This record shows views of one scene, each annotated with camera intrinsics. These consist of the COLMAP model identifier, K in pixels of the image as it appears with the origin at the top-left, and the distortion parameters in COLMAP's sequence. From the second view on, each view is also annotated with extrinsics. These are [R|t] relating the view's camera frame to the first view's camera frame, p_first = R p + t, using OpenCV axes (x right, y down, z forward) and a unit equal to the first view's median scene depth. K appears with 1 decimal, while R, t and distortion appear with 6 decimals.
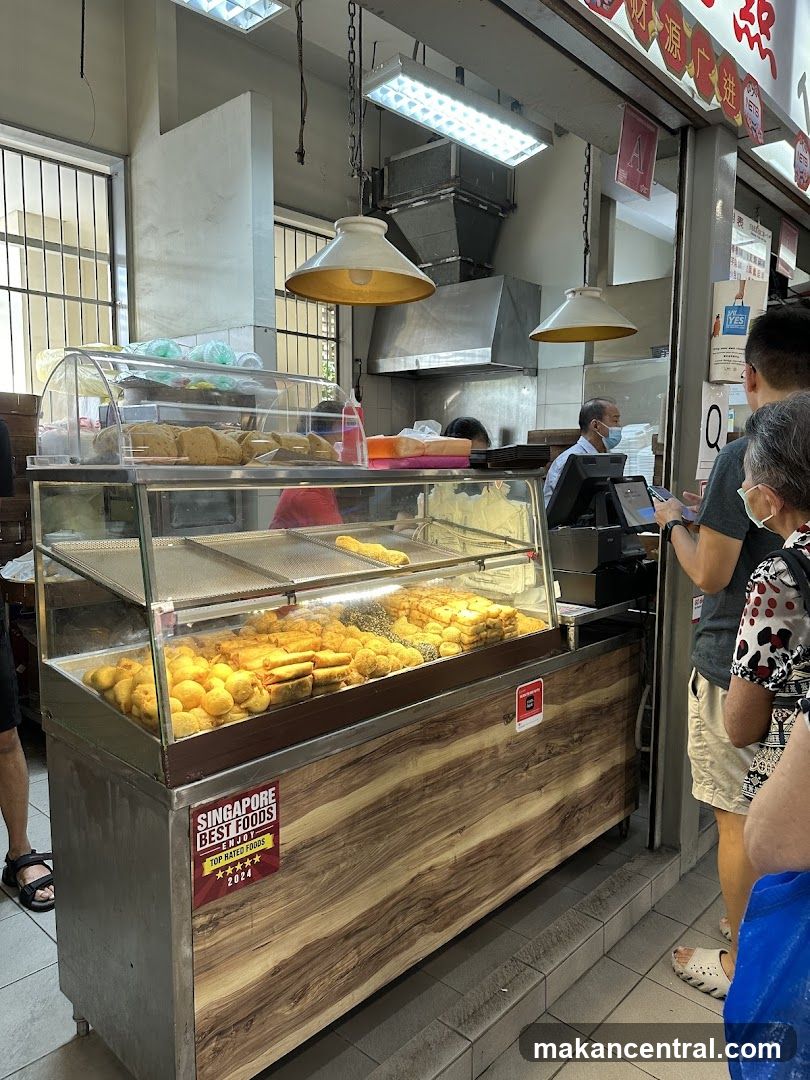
lens RADIAL K [[780.8, 0, 422.0], [0, 780.8, 541.1], [0, 0, 1]] dist [0.013222, 0.000492]
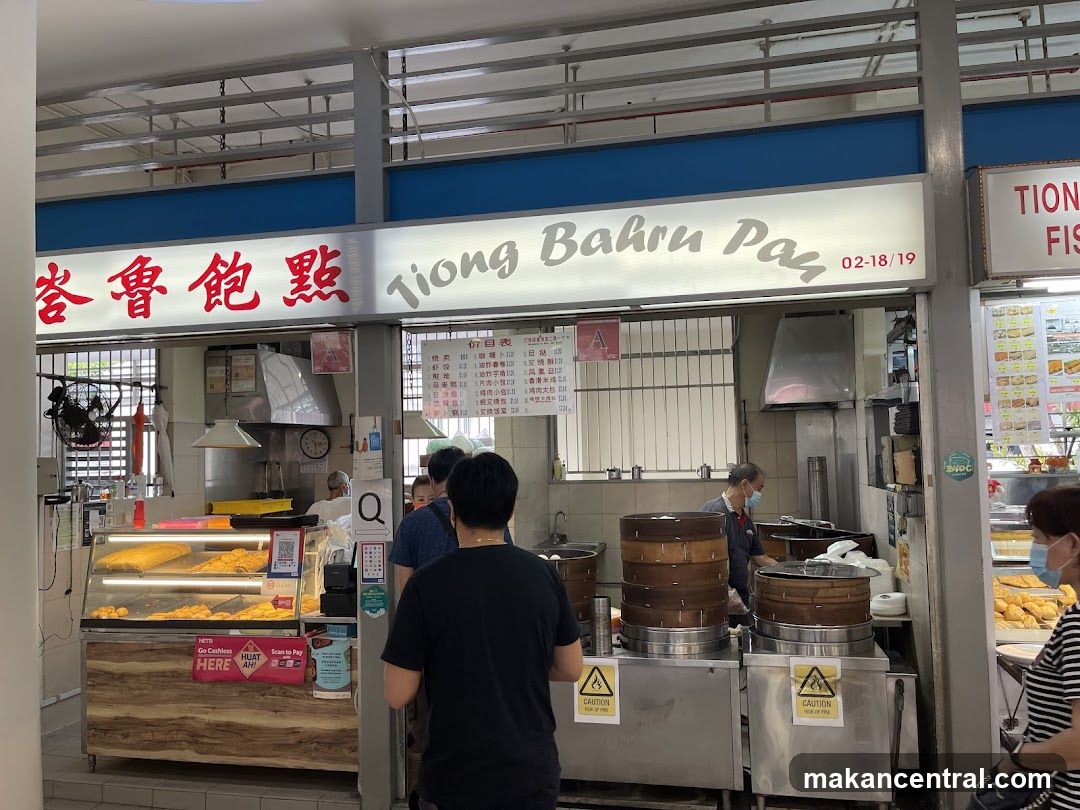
lens RADIAL K [[821.4, 0, 554.2], [0, 821.4, 420.6], [0, 0, 1]] dist [0.057874, -0.071790]
pose [[0.491718, -0.048725, -0.869390, 2.649058], [-0.069796, 0.993015, -0.095130, -0.254678], [0.867953, 0.107457, 0.484883, 0.705846]]
